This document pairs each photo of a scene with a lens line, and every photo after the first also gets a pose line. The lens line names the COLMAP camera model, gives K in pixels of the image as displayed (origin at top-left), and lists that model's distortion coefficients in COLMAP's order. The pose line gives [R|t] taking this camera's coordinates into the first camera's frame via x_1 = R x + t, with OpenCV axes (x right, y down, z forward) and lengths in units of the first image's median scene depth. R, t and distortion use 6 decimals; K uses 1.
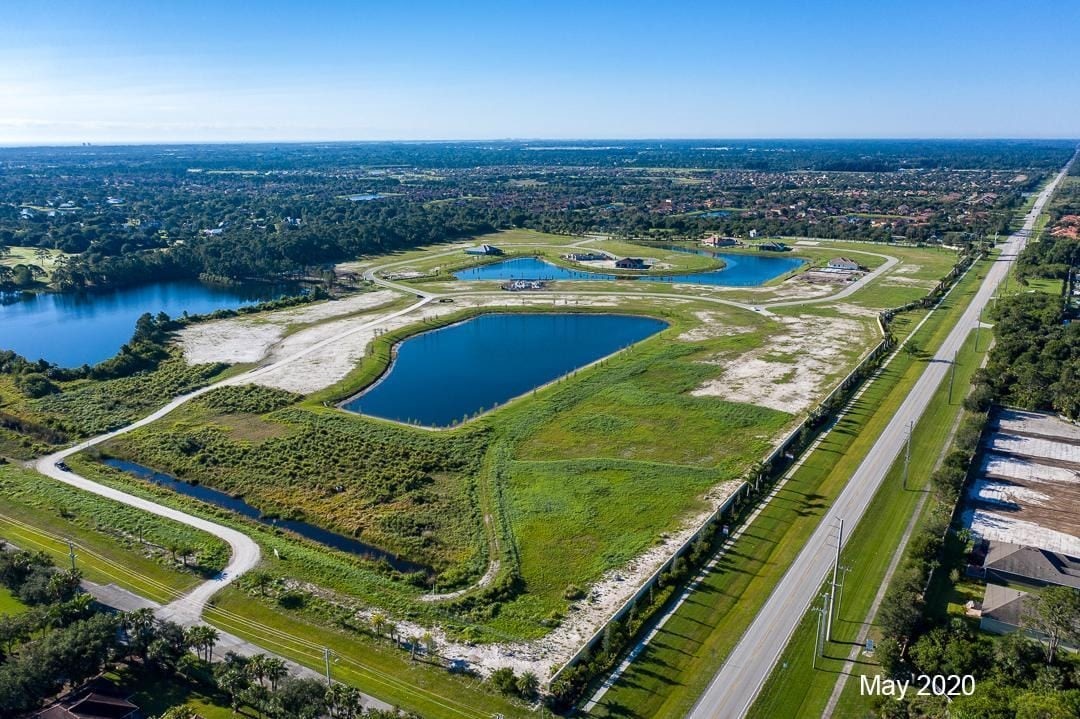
lens RADIAL K [[859.2, 0, 540.0], [0, 859.2, 359.5], [0, 0, 1]] dist [-0.002911, 0.000509]
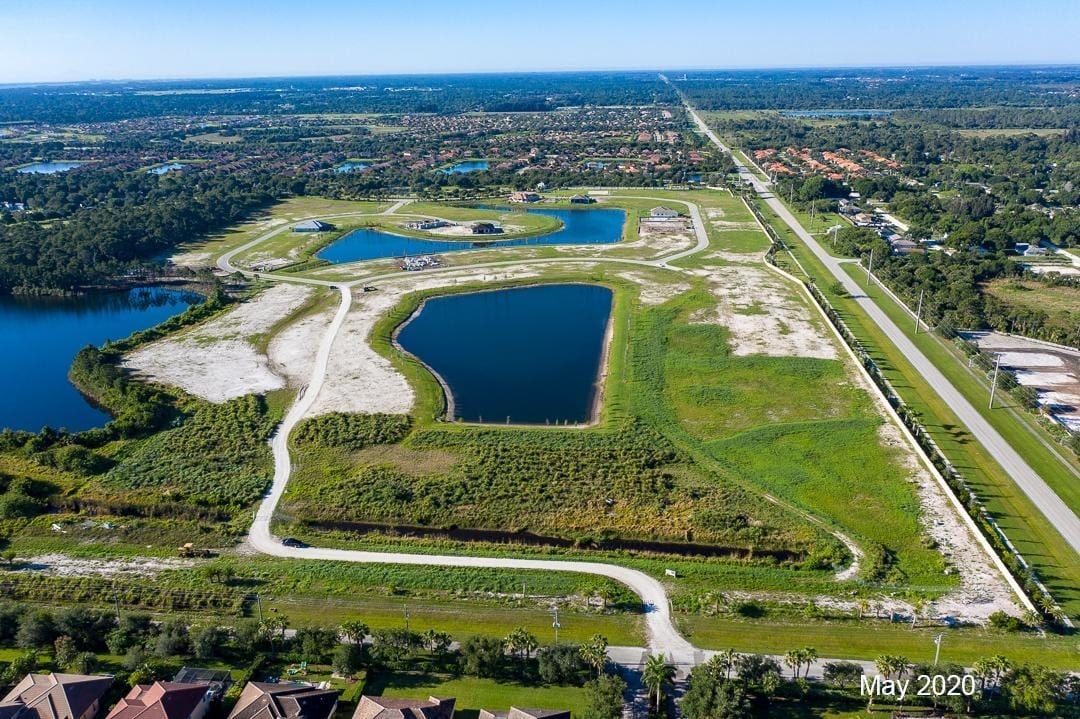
lens RADIAL K [[859.2, 0, 540.0], [0, 859.2, 359.5], [0, 0, 1]] dist [-0.002911, 0.000509]
pose [[0.908043, -0.147024, 0.392226, -0.509075], [0.119628, 0.988402, 0.093545, -0.091063], [-0.401431, -0.038022, 0.915100, 0.075029]]
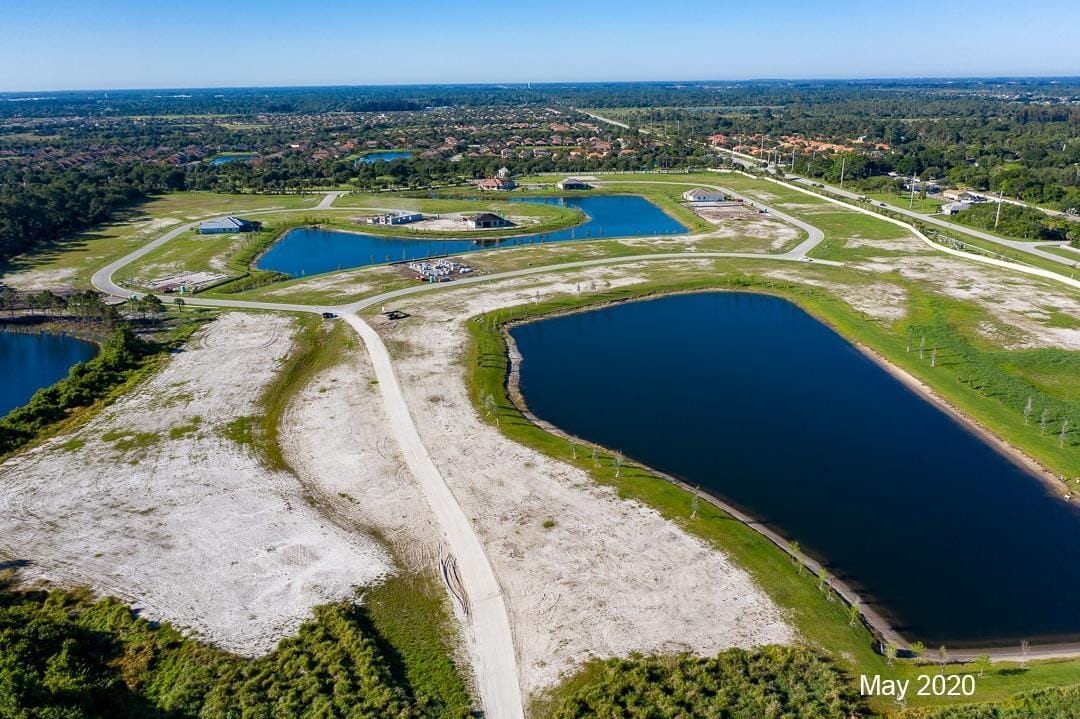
lens RADIAL K [[859.2, 0, 540.0], [0, 859.2, 359.5], [0, 0, 1]] dist [-0.002911, 0.000509]
pose [[0.813233, -0.189903, 0.550081, -0.540744], [0.159303, 0.981797, 0.103432, -0.130571], [-0.559710, 0.003515, 0.828681, 0.772933]]
